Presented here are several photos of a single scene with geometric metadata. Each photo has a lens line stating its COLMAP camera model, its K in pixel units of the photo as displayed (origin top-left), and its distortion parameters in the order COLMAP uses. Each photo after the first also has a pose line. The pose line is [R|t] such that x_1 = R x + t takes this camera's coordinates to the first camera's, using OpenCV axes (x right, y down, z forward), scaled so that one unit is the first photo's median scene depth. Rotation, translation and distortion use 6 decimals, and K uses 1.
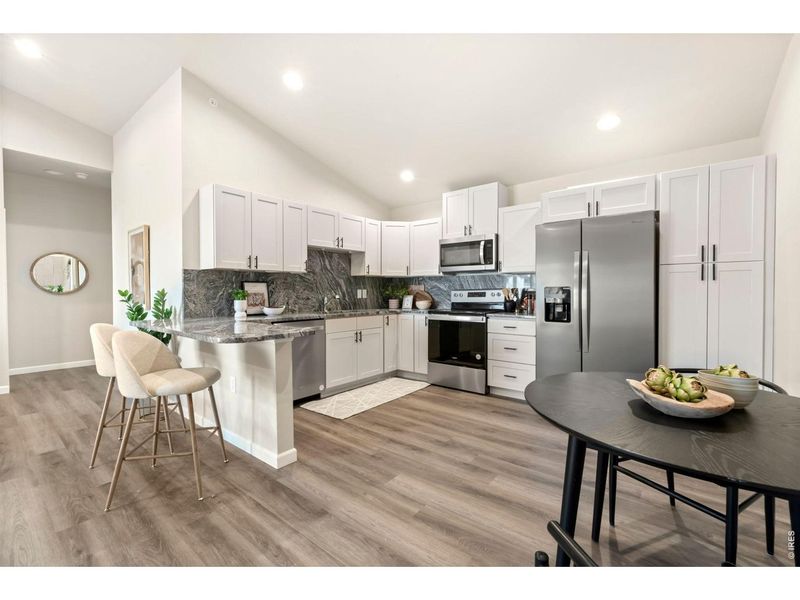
lens RADIAL K [[347.7, 0, 404.3], [0, 347.7, 298.3], [0, 0, 1]] dist [0.005082, -0.002527]
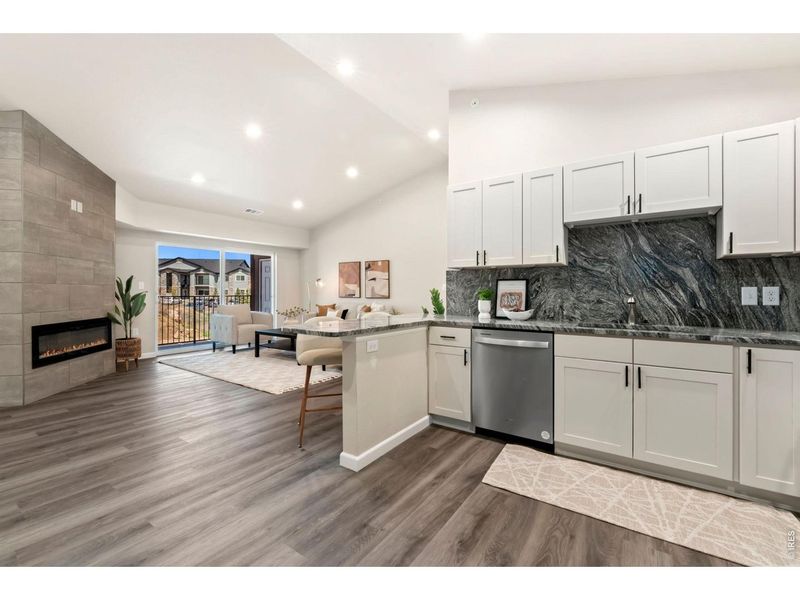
lens RADIAL K [[347.7, 0, 403.2], [0, 347.7, 291.8], [0, 0, 1]] dist [0.005082, -0.002527]
pose [[0.074239, 0.001787, -0.997239, 0.362471], [-0.020450, 0.999791, 0.000269, -0.010795], [0.997031, 0.020374, 0.074260, 0.600835]]
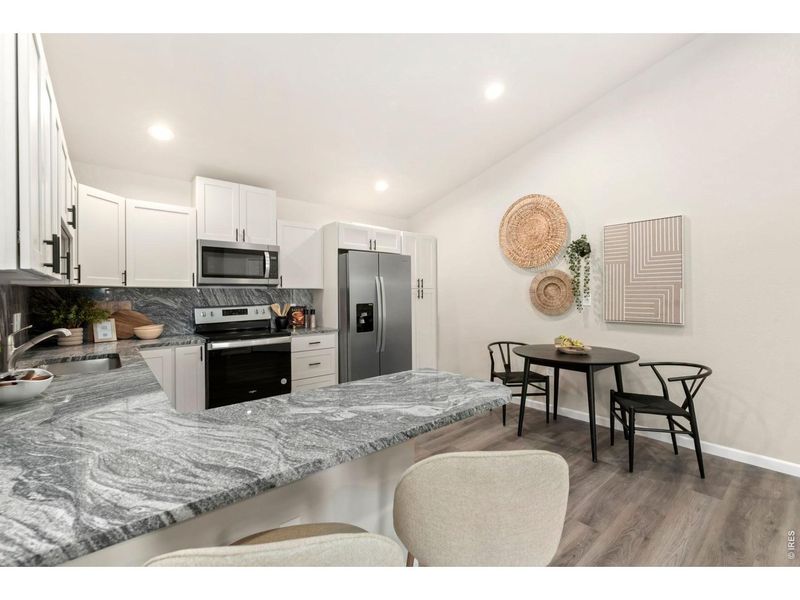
lens RADIAL K [[347.7, 0, 405.7], [0, 347.7, 297.0], [0, 0, 1]] dist [0.005082, -0.002527]
pose [[0.189614, -0.007498, 0.981830, -0.581067], [0.024389, 0.999698, 0.002924, -0.043365], [-0.981556, 0.023391, 0.189739, 0.480430]]
